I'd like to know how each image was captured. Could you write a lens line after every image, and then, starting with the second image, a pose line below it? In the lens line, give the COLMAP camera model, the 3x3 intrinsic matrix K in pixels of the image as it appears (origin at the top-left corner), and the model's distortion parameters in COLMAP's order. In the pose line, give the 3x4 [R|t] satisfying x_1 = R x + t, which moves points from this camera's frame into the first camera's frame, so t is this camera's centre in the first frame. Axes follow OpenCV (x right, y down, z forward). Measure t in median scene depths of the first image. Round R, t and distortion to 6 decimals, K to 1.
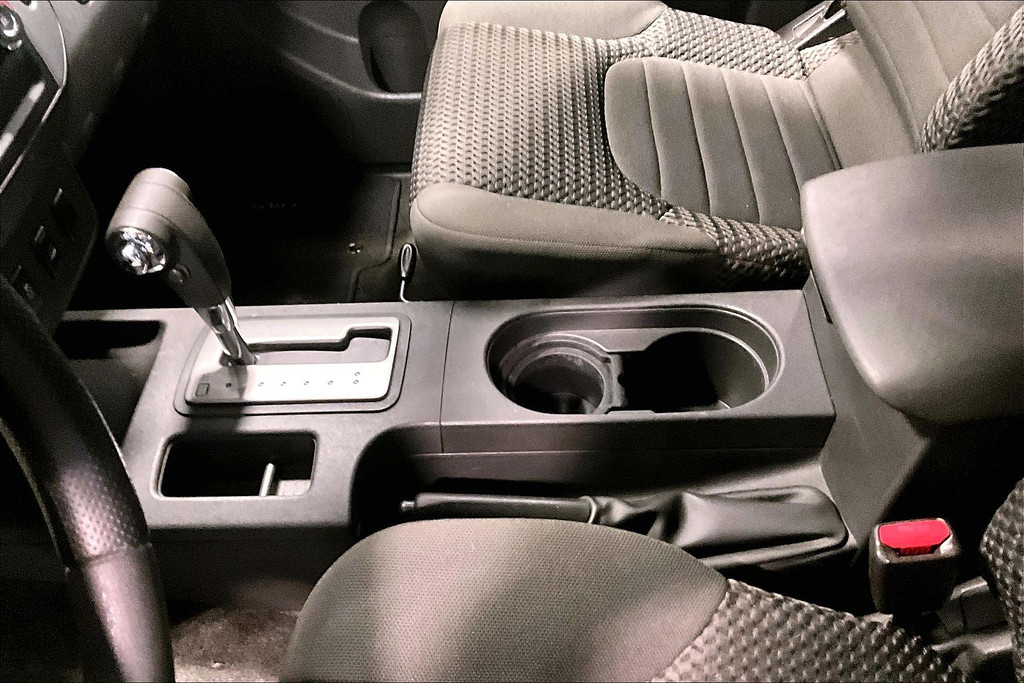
lens RADIAL K [[851.0, 0, 508.5], [0, 851.0, 349.1], [0, 0, 1]] dist [0.066365, -0.101806]
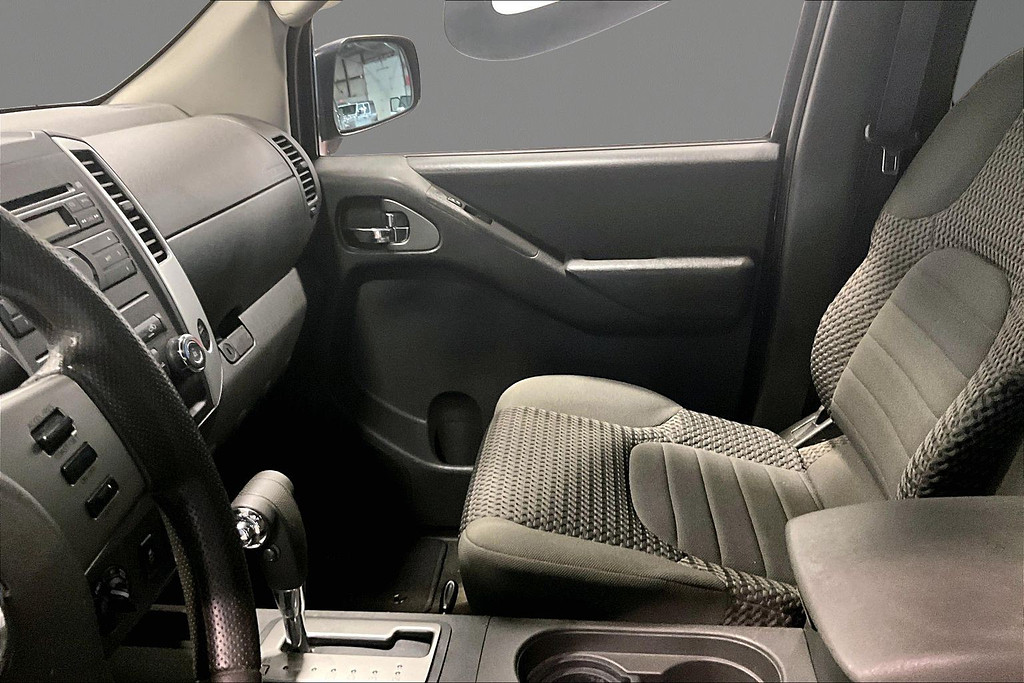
lens RADIAL K [[851.0, 0, 510.2], [0, 851.0, 338.1], [0, 0, 1]] dist [0.066365, -0.101806]
pose [[0.996995, 0.053207, -0.056306, 0.005079], [-0.073643, 0.876508, -0.475721, 0.141908], [0.024041, 0.478438, 0.877792, -0.149377]]
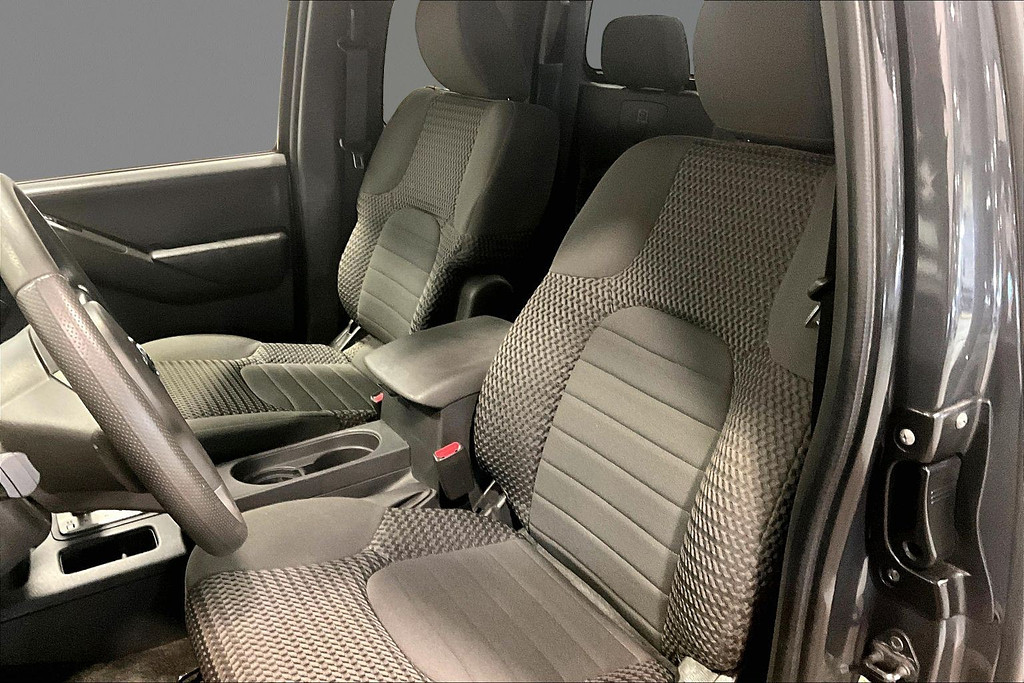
lens RADIAL K [[851.0, 0, 510.6], [0, 851.0, 339.5], [0, 0, 1]] dist [0.066365, -0.101806]
pose [[0.845276, -0.147360, 0.513608, -0.366222], [0.380845, 0.840366, -0.385671, 0.601757], [-0.374786, 0.521604, 0.766463, -0.681425]]
